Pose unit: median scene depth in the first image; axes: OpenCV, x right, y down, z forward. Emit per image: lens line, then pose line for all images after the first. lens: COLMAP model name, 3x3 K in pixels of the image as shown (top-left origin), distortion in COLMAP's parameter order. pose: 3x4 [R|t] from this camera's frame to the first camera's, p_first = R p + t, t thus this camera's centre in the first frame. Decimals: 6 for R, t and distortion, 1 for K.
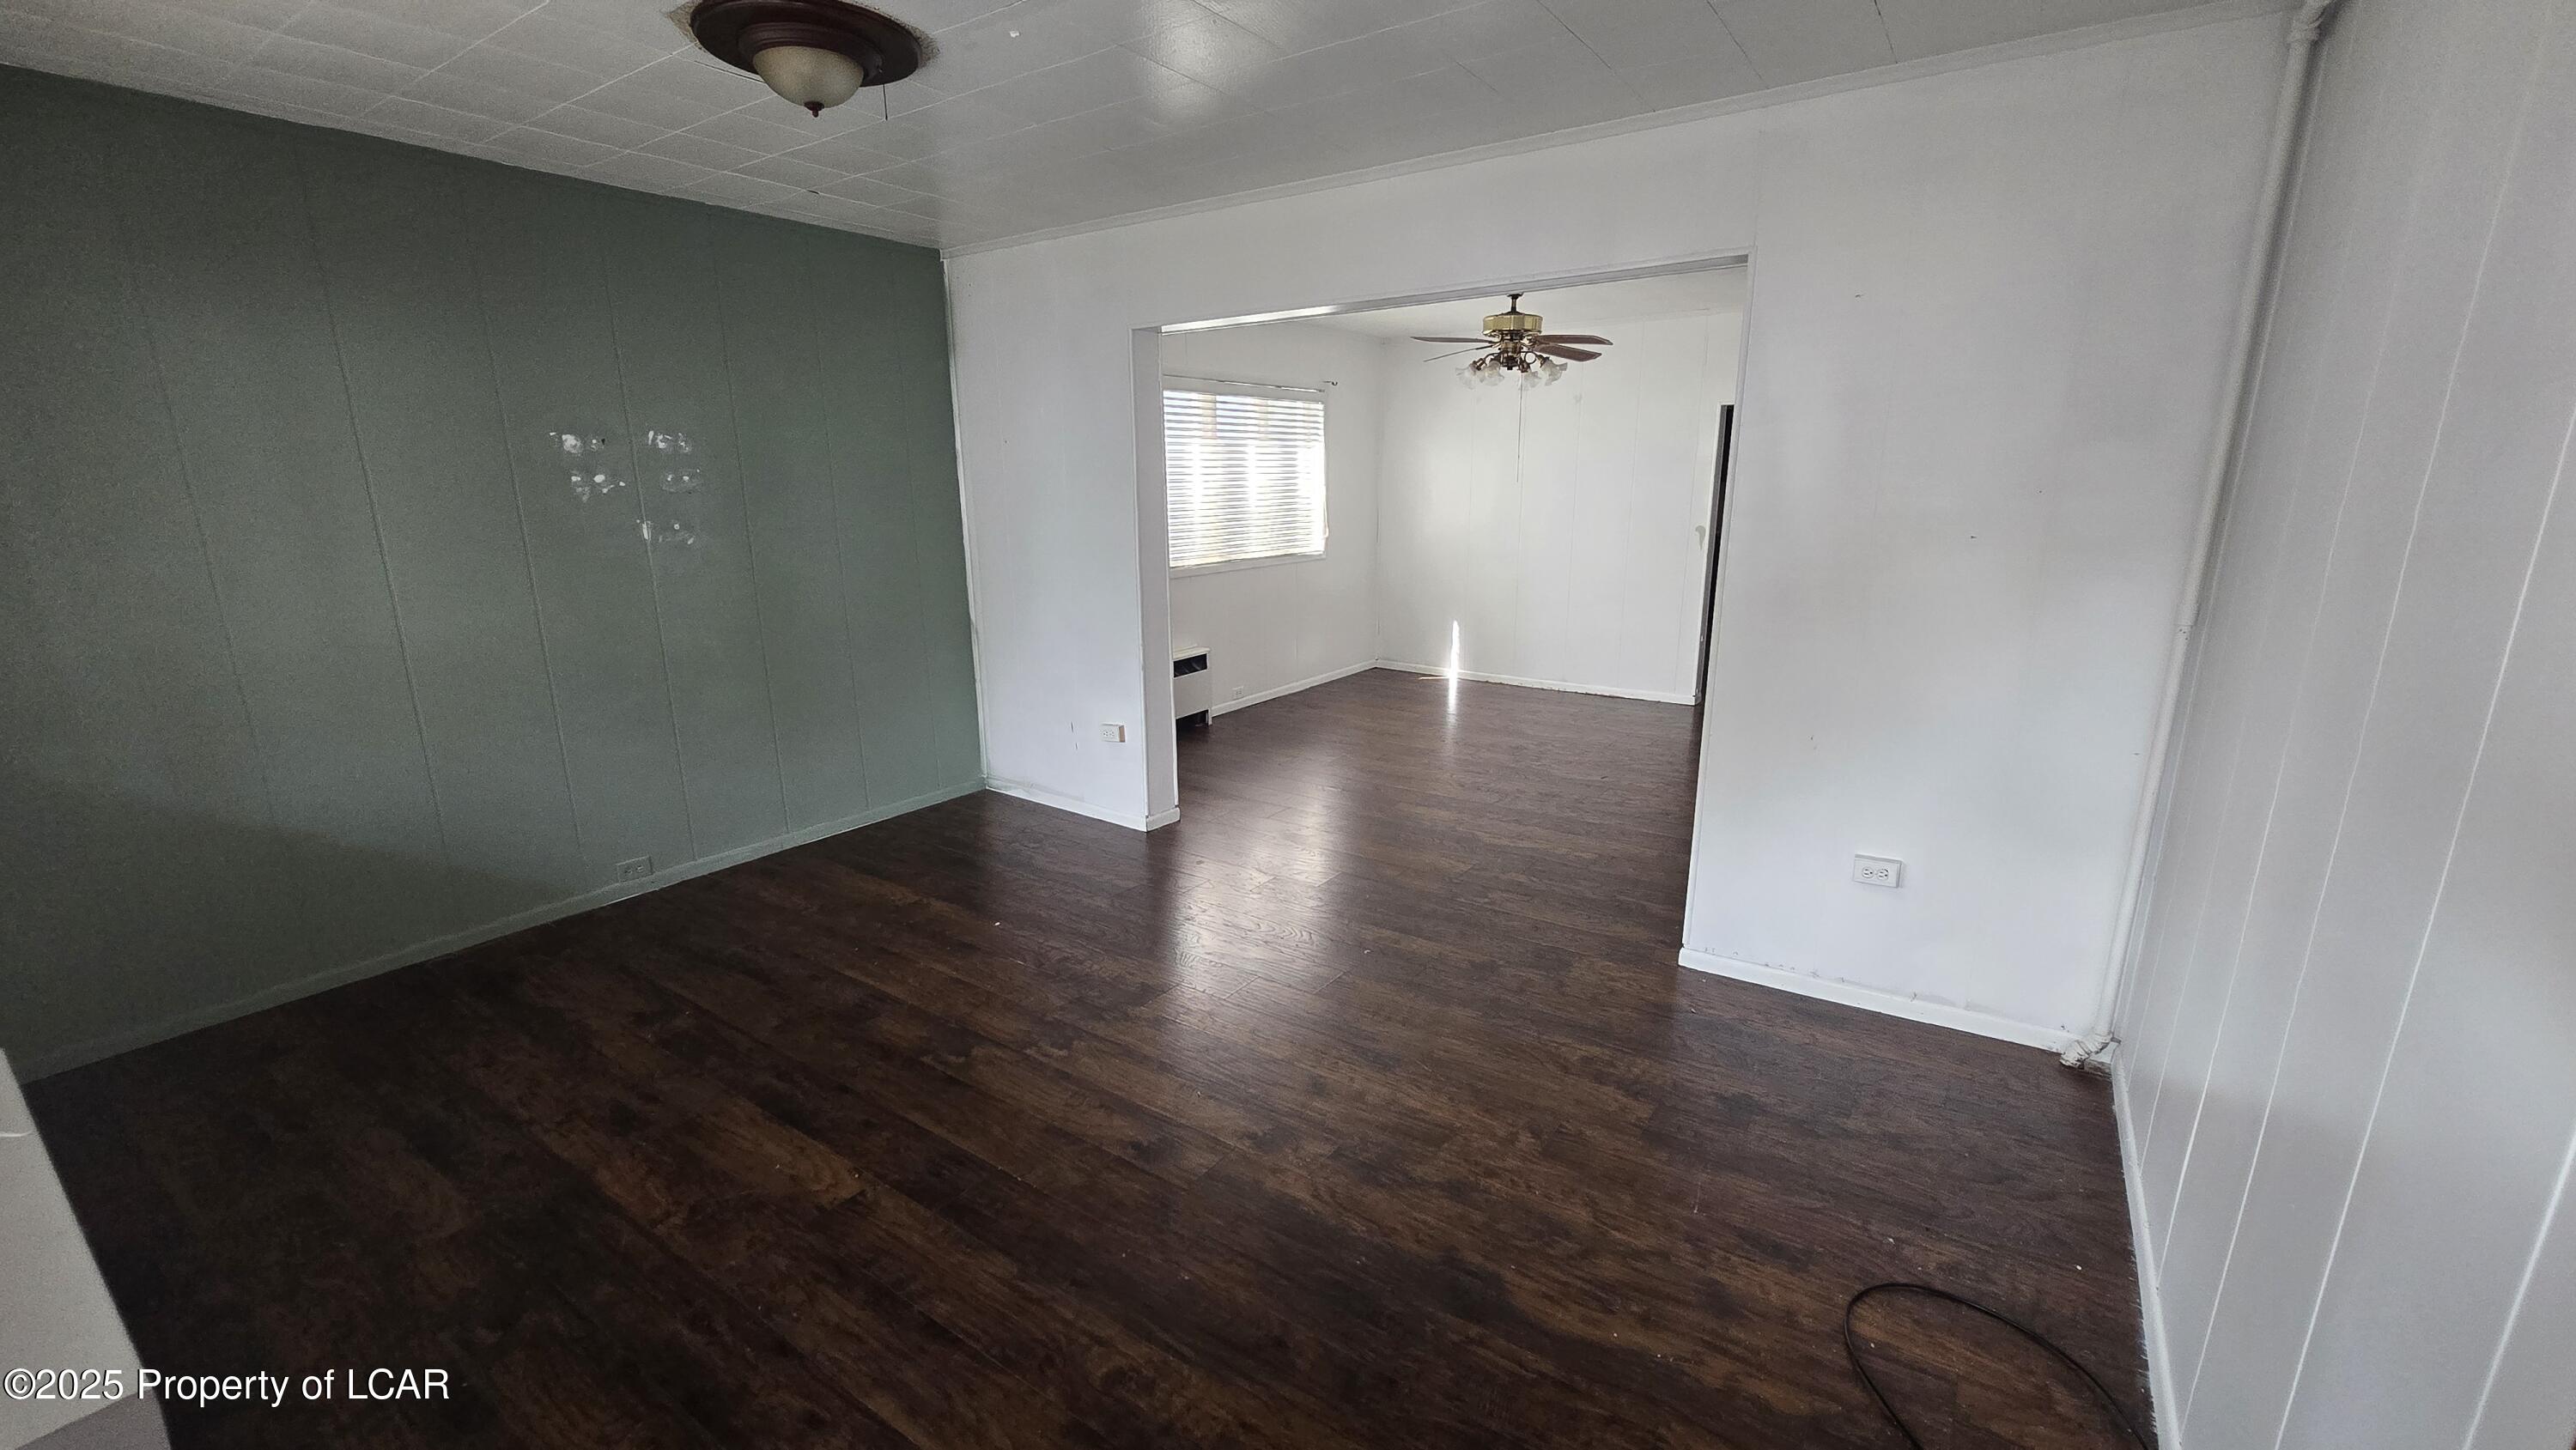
lens RADIAL K [[1057.0, 0, 1269.2], [0, 1057.0, 734.9], [0, 0, 1]] dist [-0.003643, 0.000299]
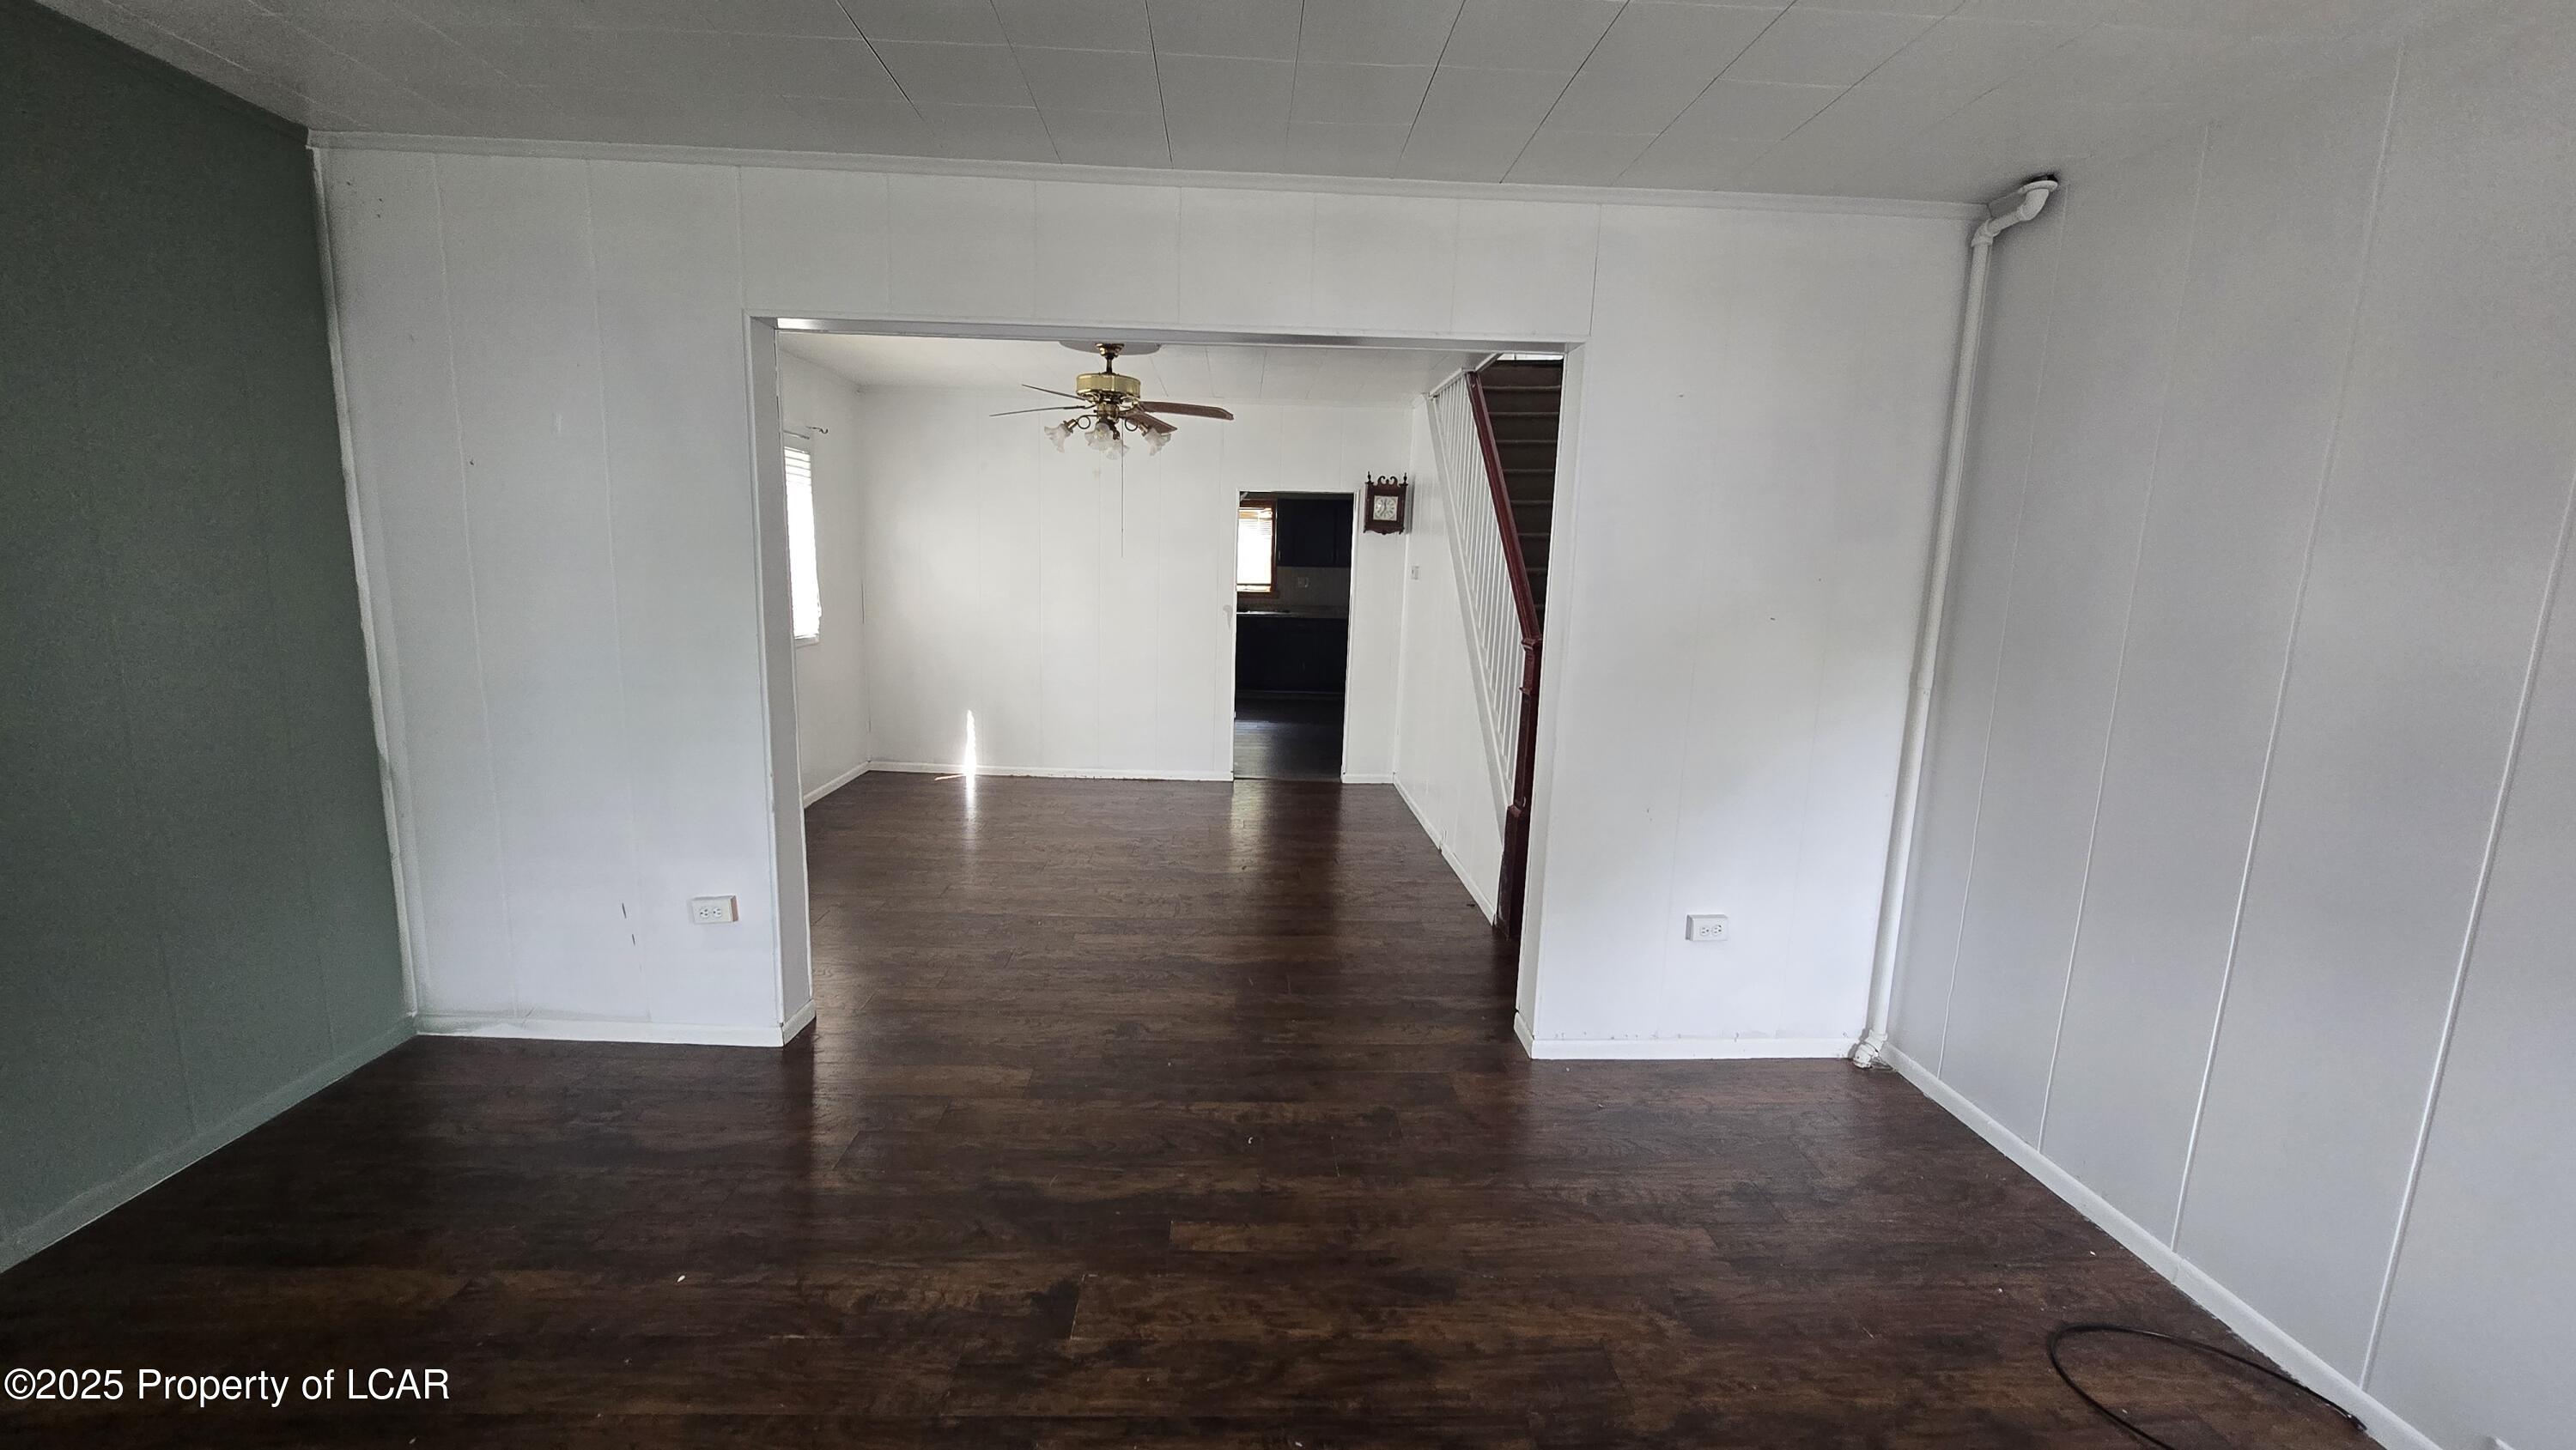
lens RADIAL K [[1057.0, 0, 1283.8], [0, 1057.0, 733.1], [0, 0, 1]] dist [-0.003643, 0.000299]
pose [[0.794377, -0.065298, 0.603905, -0.247146], [0.109938, 0.993241, -0.037217, -0.045738], [-0.597393, 0.095957, 0.796187, 0.239829]]
